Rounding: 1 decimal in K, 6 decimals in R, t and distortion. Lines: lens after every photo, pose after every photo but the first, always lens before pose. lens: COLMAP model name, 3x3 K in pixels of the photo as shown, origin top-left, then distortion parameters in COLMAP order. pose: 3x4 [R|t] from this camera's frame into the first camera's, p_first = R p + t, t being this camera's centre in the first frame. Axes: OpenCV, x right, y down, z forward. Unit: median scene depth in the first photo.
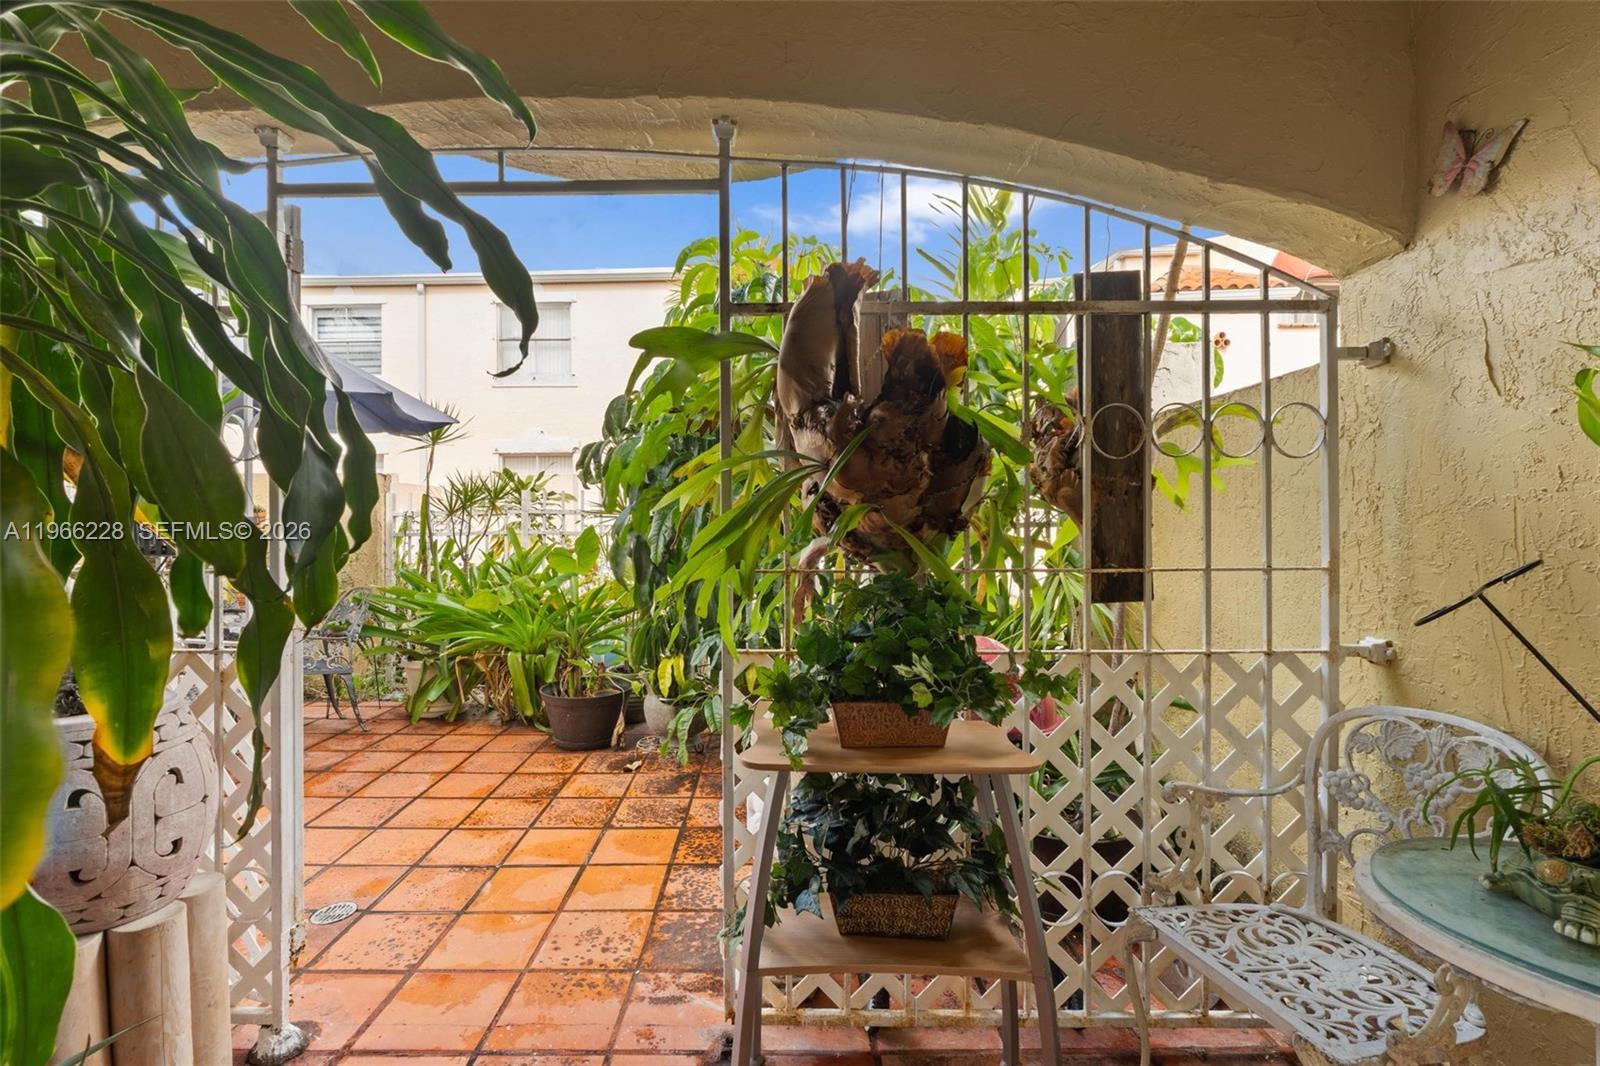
lens RADIAL K [[672.9, 0, 792.1], [0, 672.9, 532.9], [0, 0, 1]] dist [0.000475, 0.000014]
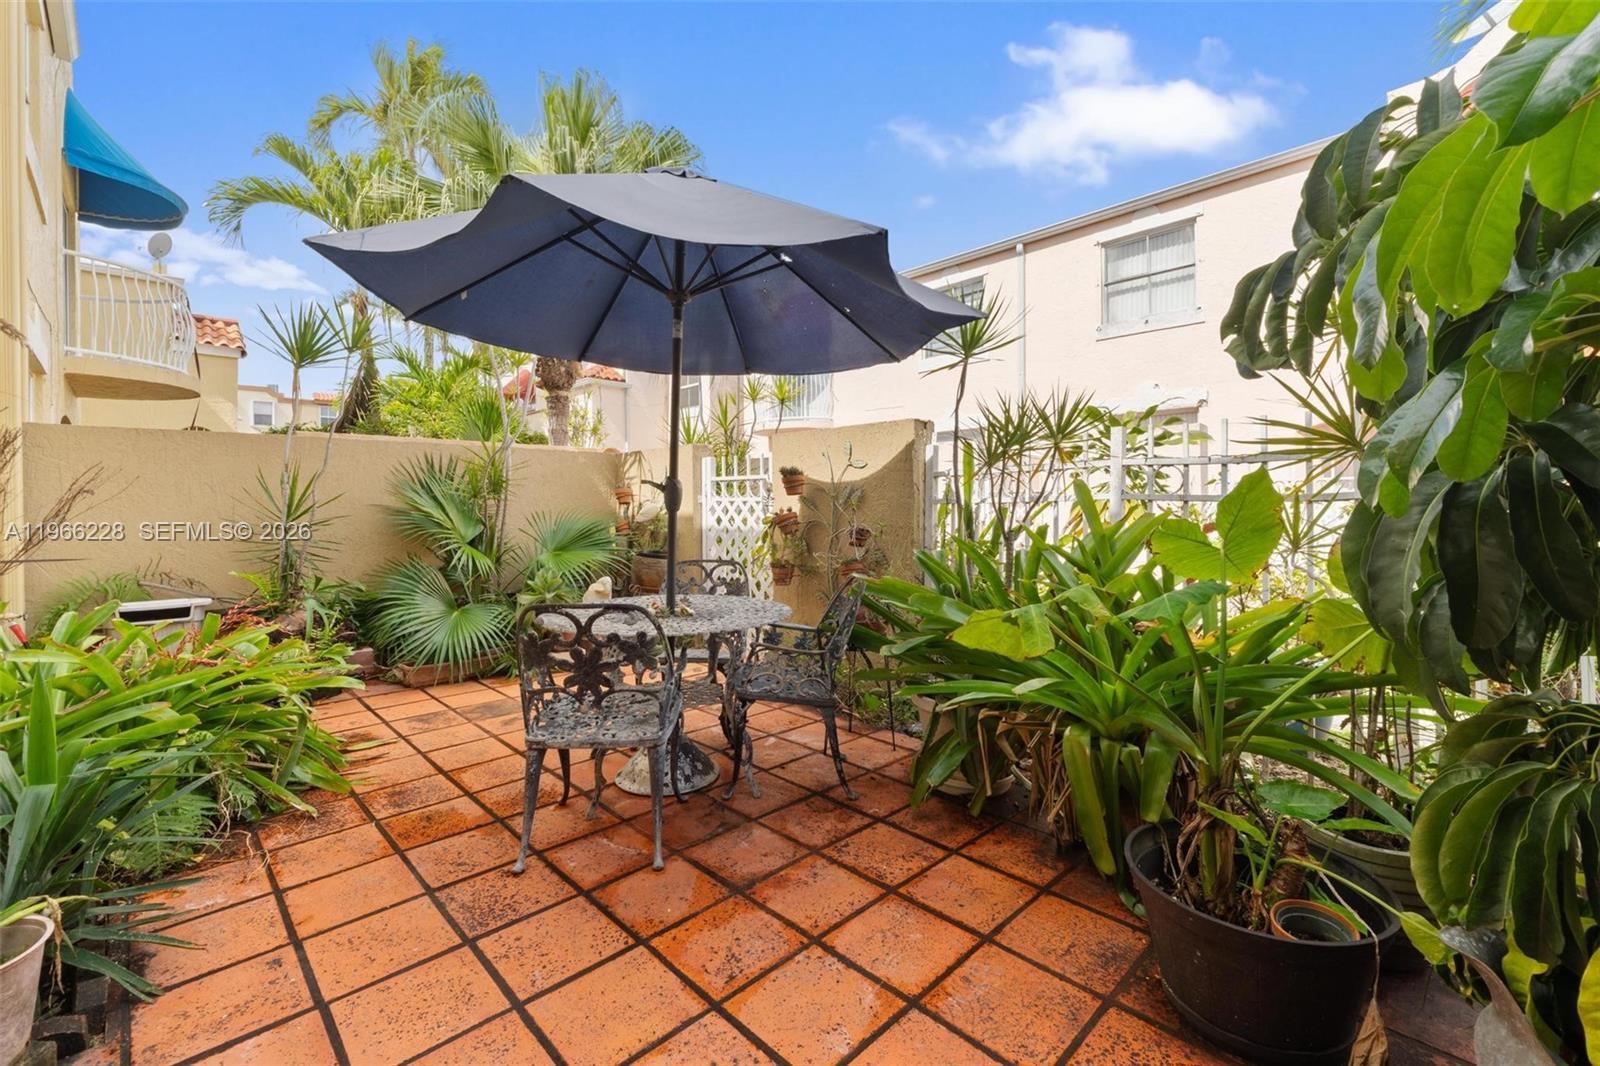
lens RADIAL K [[672.9, 0, 792.3], [0, 672.9, 519.1], [0, 0, 1]] dist [0.000475, 0.000014]
pose [[0.656382, 0.008355, -0.754383, -0.181315], [-0.000889, 0.999947, 0.010301, 0.016986], [0.754428, -0.006091, 0.656354, 0.527936]]
